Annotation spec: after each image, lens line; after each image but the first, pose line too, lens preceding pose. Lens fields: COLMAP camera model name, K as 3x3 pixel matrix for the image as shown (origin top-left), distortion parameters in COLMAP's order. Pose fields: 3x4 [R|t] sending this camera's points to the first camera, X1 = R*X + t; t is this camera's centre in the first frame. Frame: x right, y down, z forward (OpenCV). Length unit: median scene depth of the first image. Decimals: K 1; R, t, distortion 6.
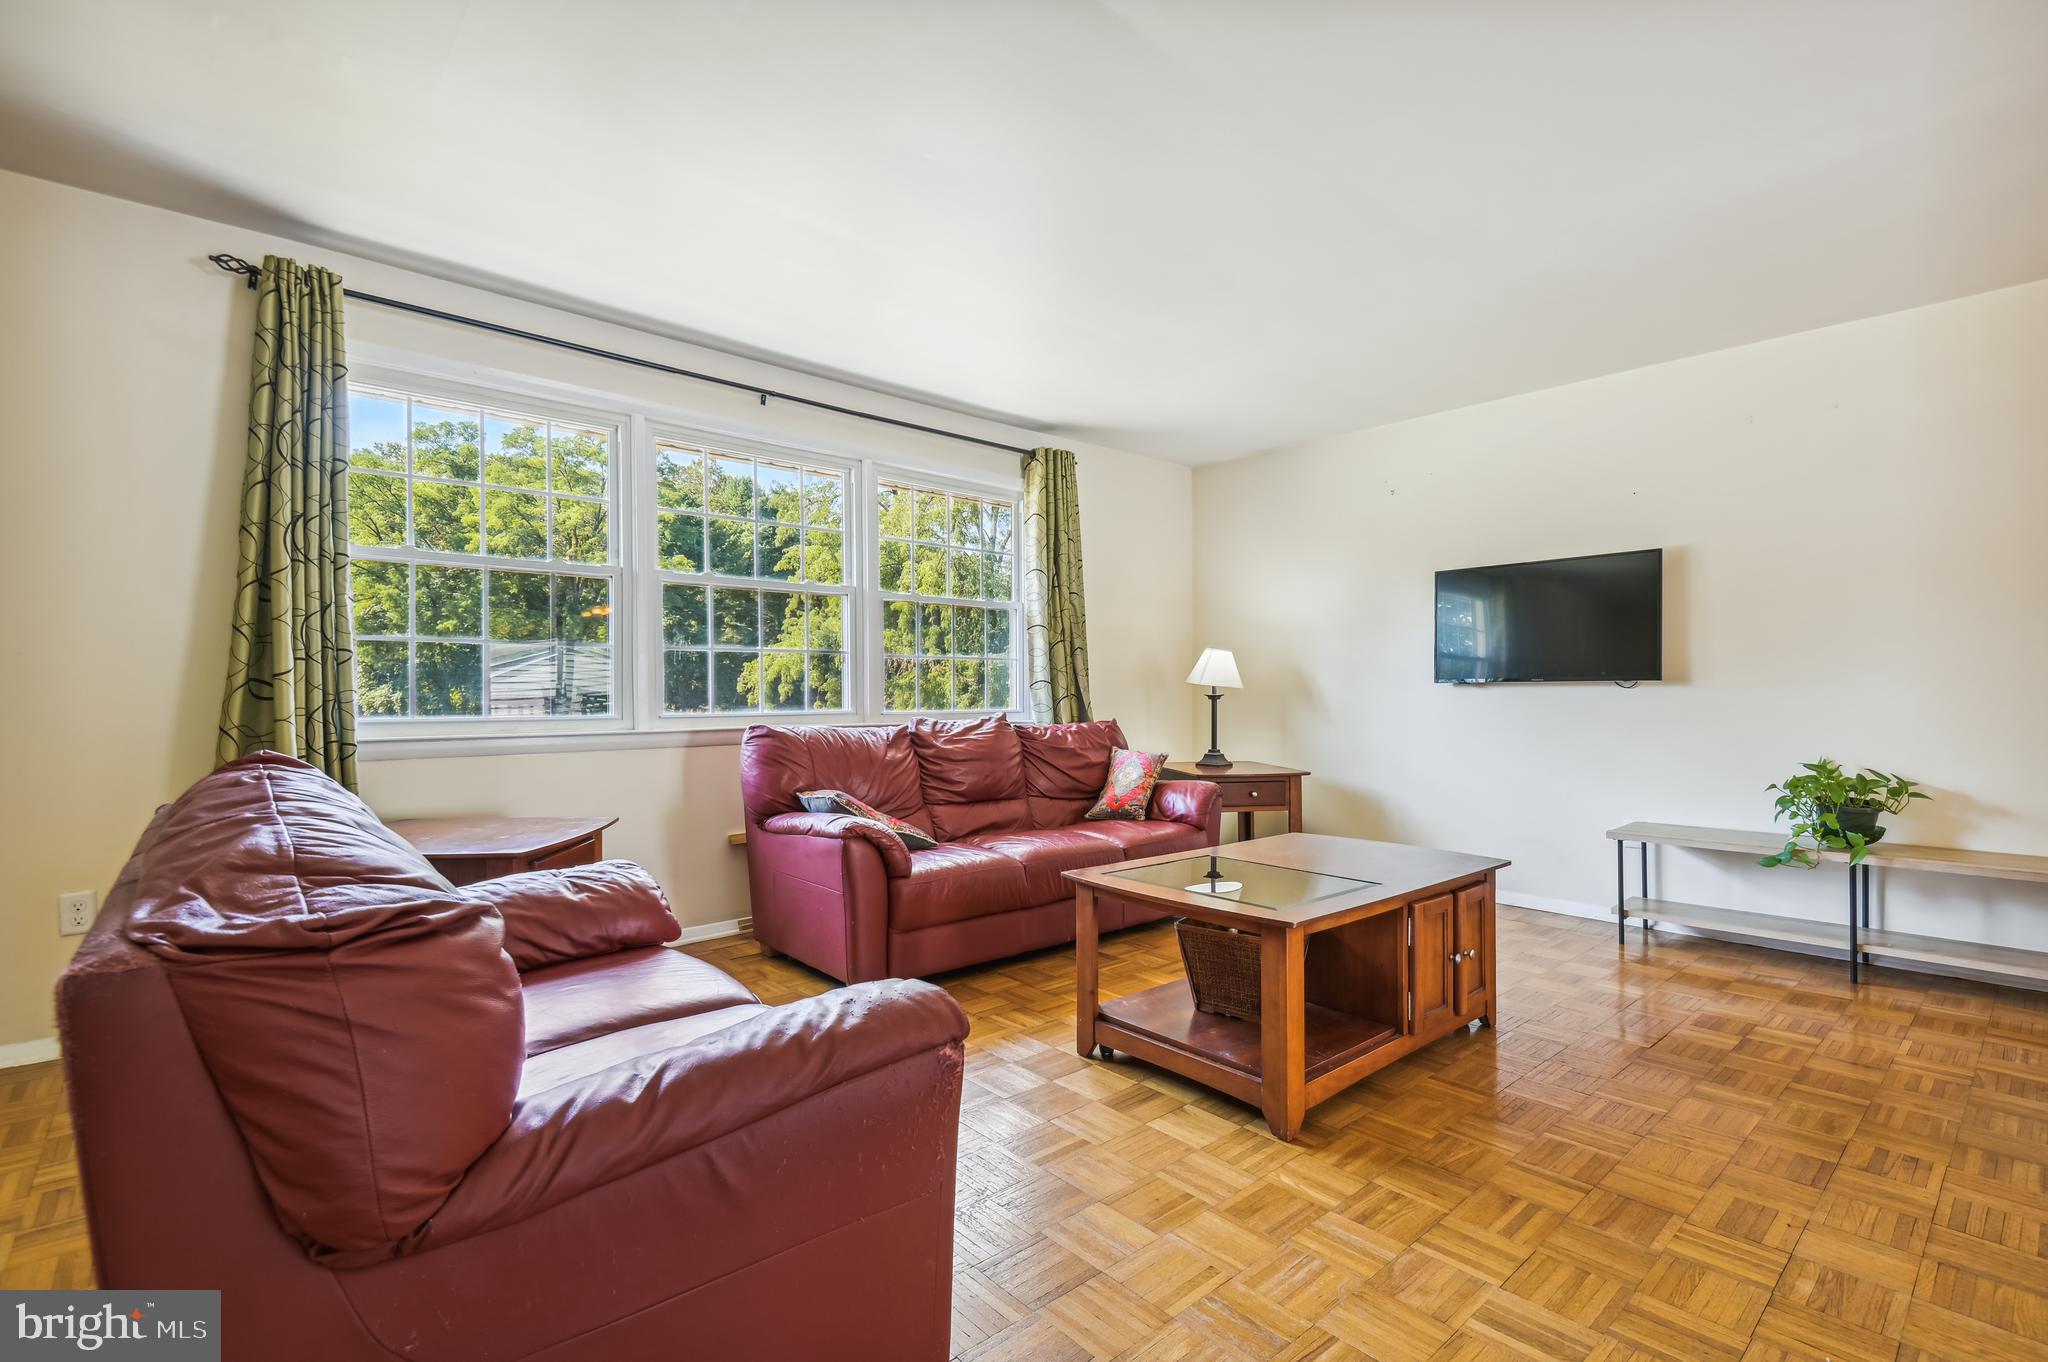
lens RADIAL K [[933.3, 0, 1026.5], [0, 933.3, 689.3], [0, 0, 1]] dist [0.017096, -0.010337]
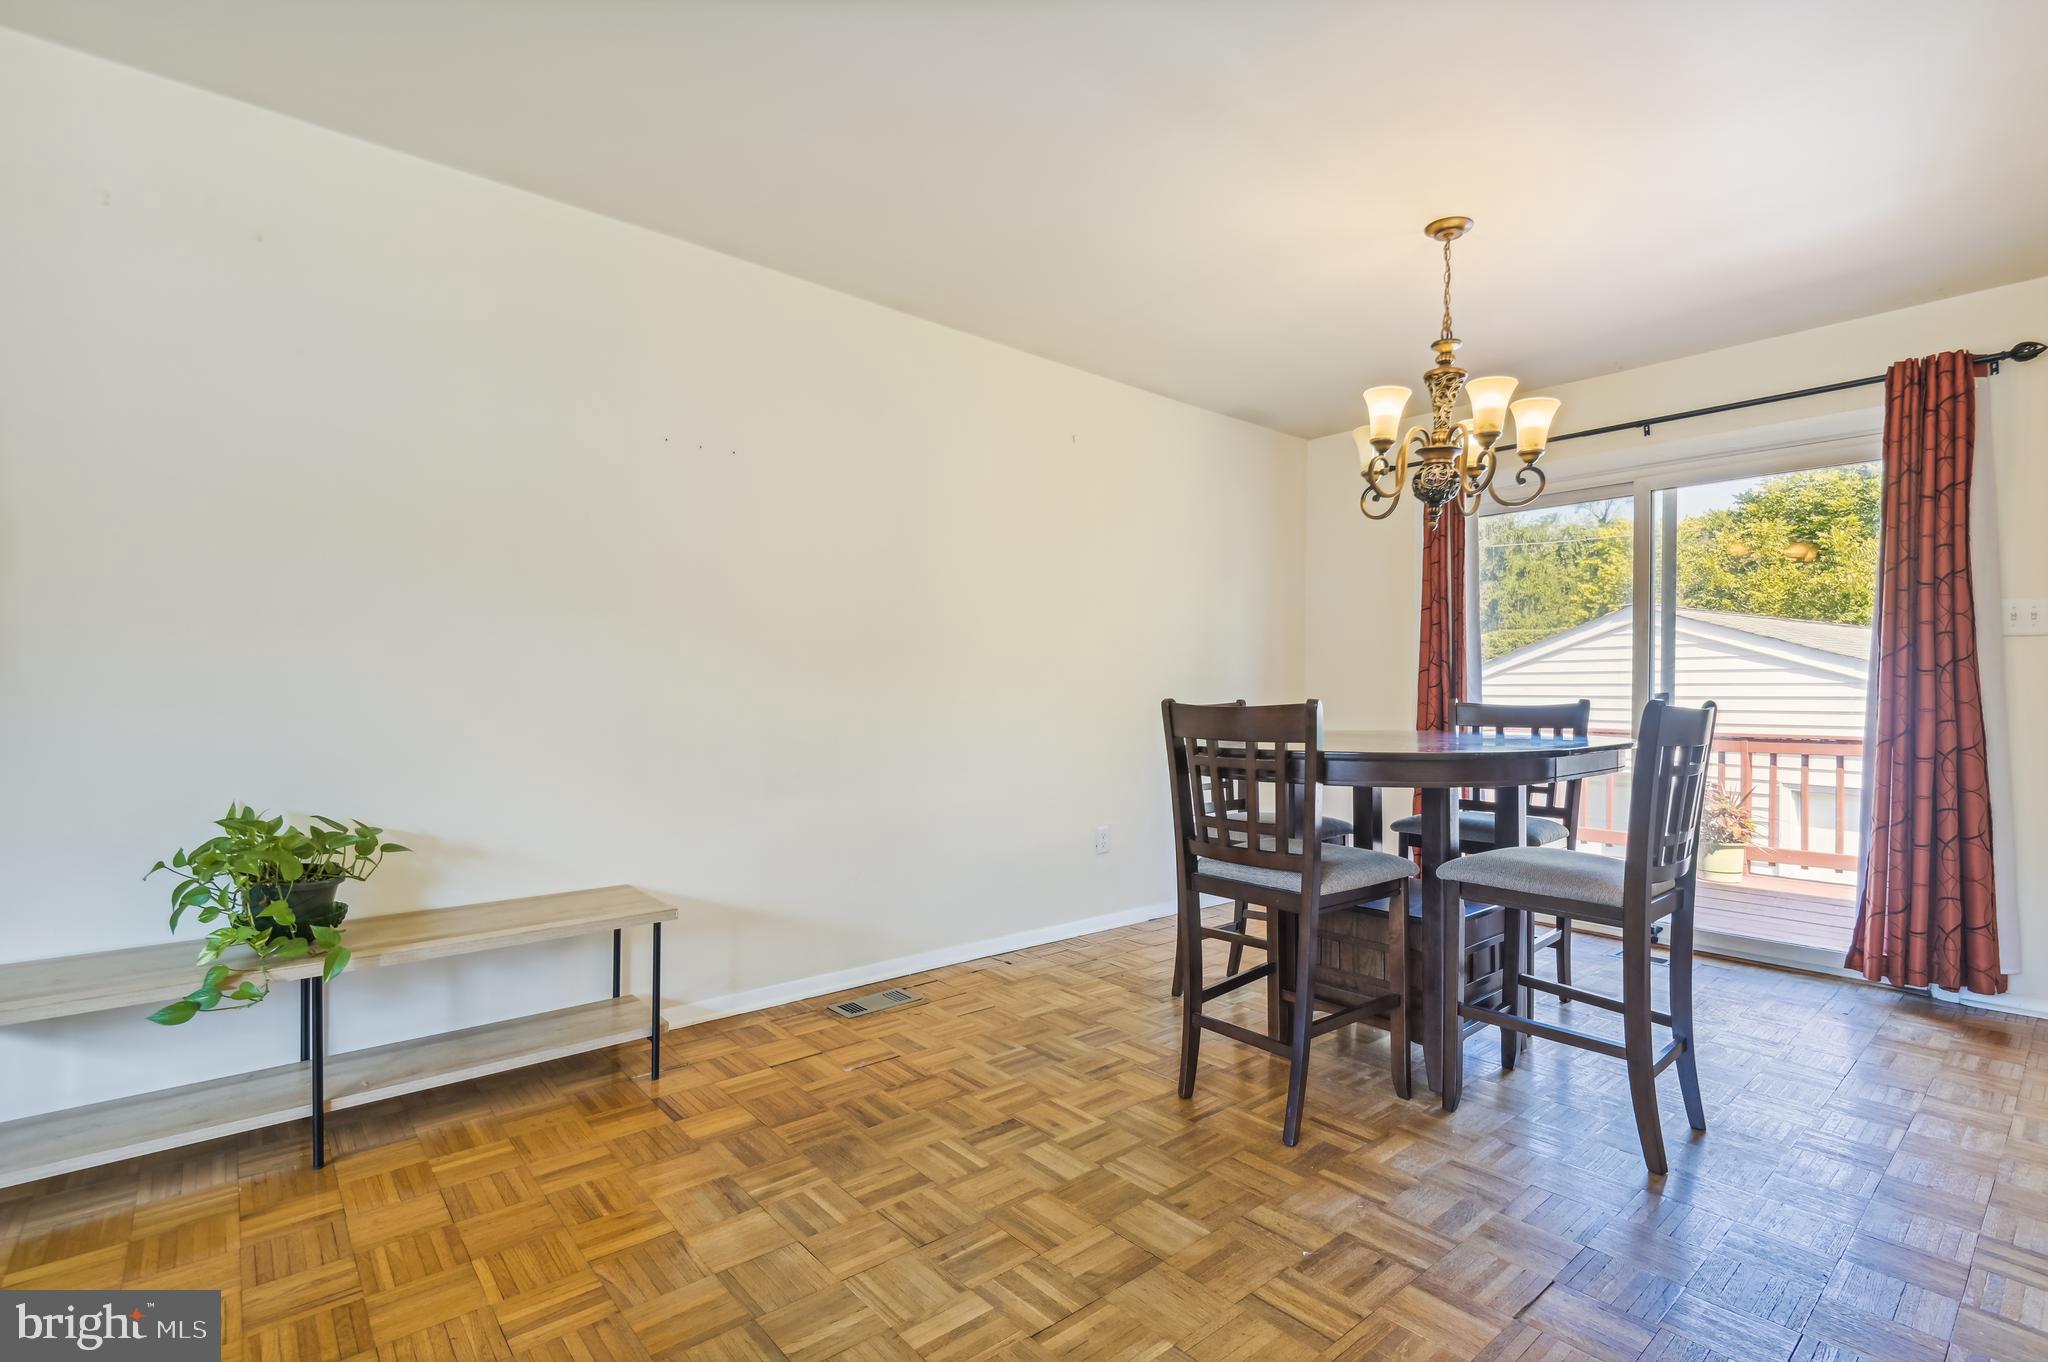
lens RADIAL K [[933.3, 0, 1014.4], [0, 933.3, 702.6], [0, 0, 1]] dist [0.017096, -0.010337]
pose [[0.025772, -0.007557, 0.999639, 0.268408], [-0.004504, 0.999960, 0.007675, 0.000087], [-0.999658, -0.004700, 0.025737, 0.511518]]
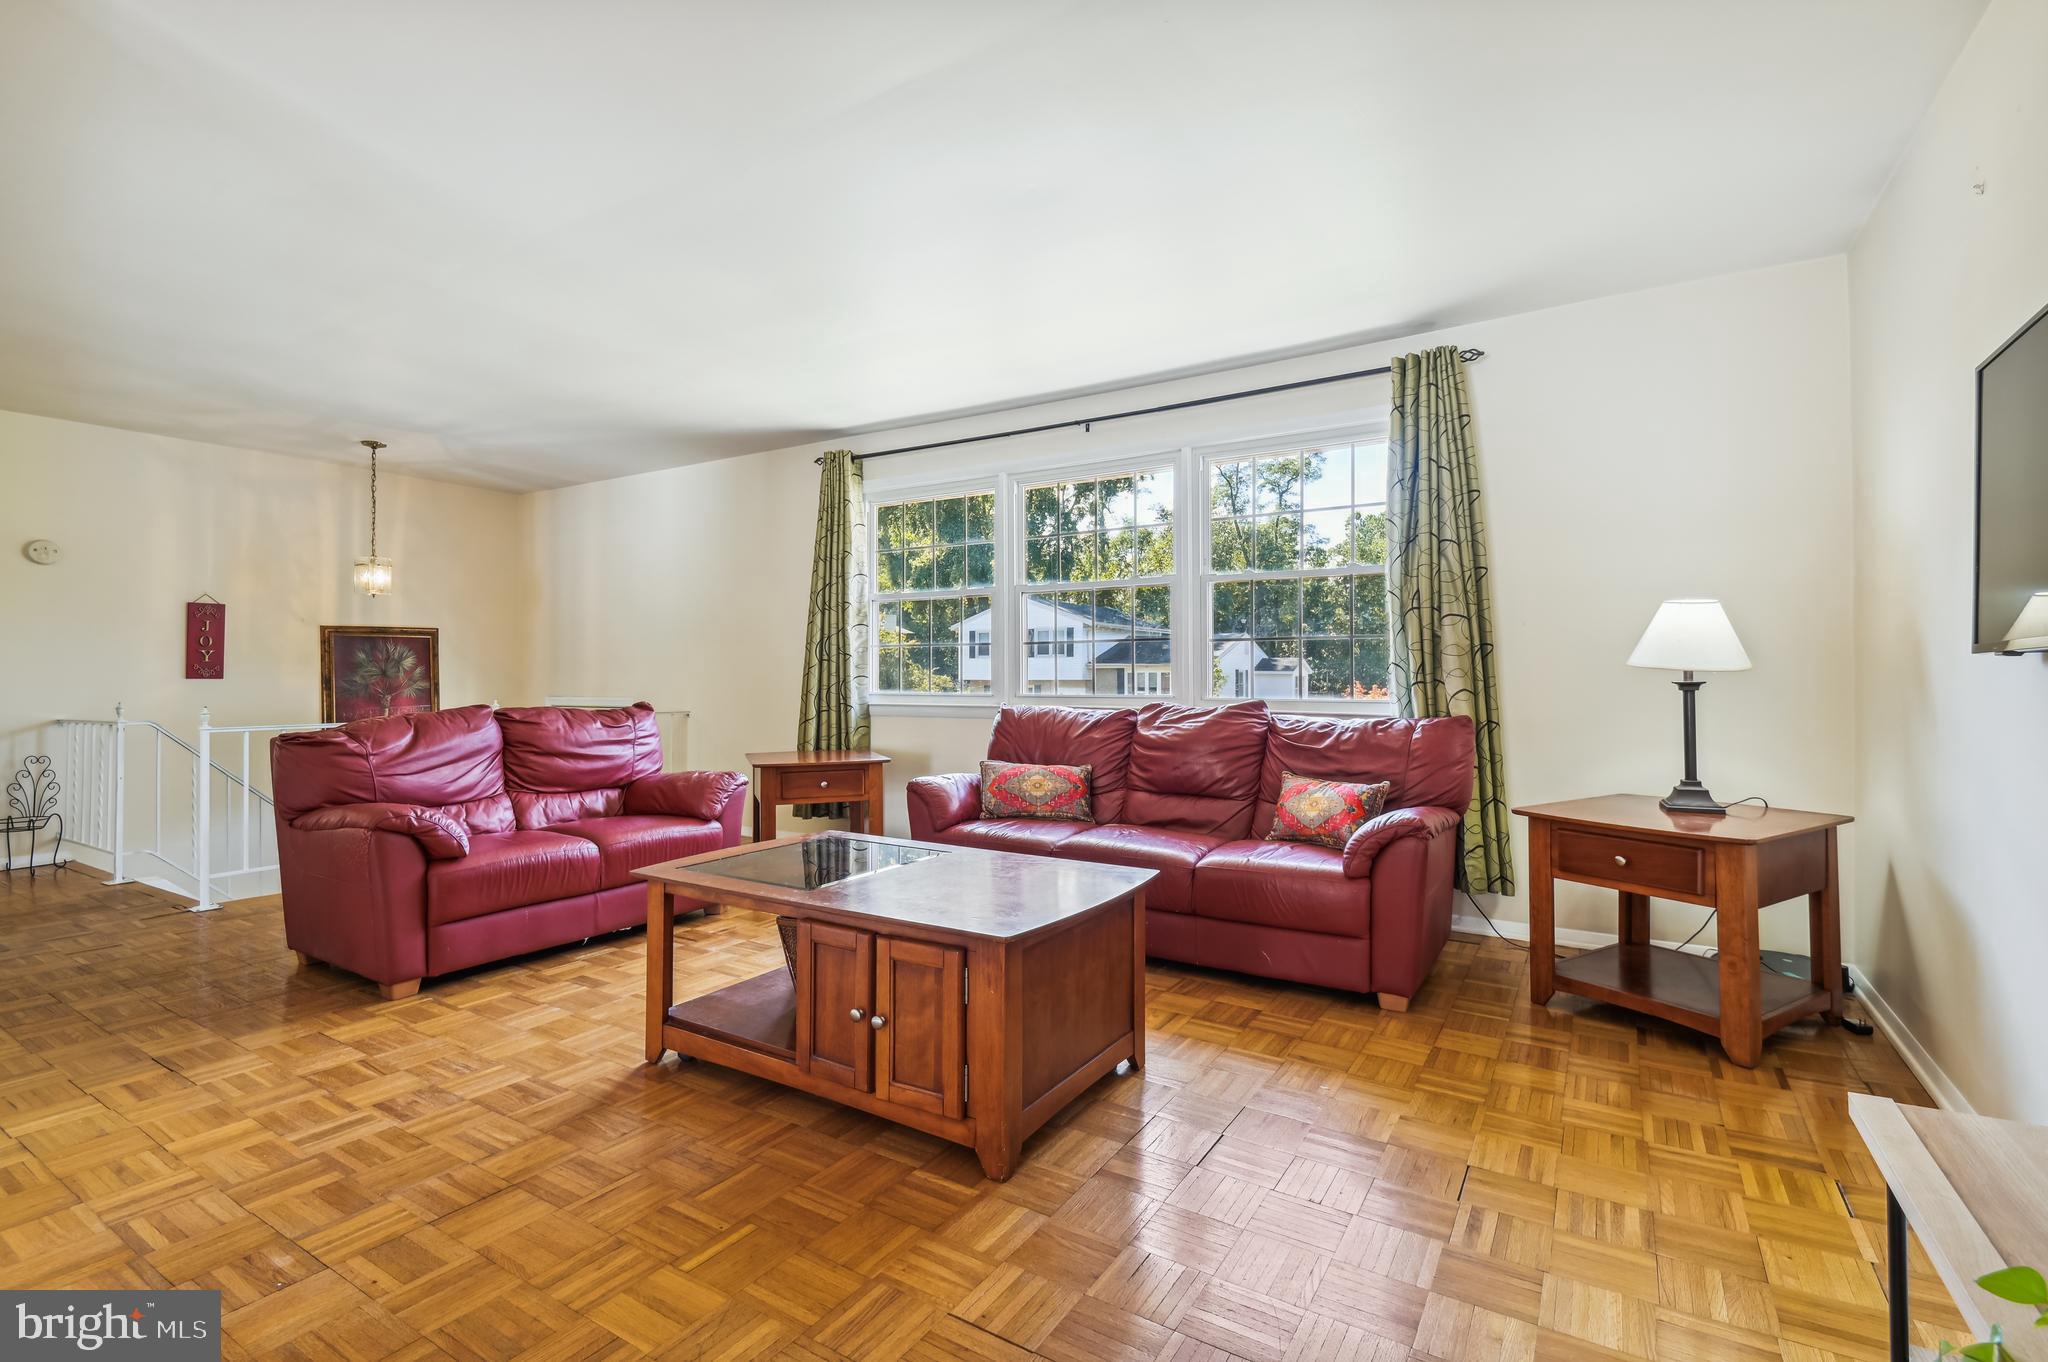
lens RADIAL K [[933.3, 0, 1010.8], [0, 933.3, 671.0], [0, 0, 1]] dist [0.017096, -0.010337]
pose [[0.276001, -0.008855, -0.961117, 0.961289], [0.001970, 0.999961, -0.008647, 0.006132], [0.961155, 0.000494, 0.276007, 0.701221]]
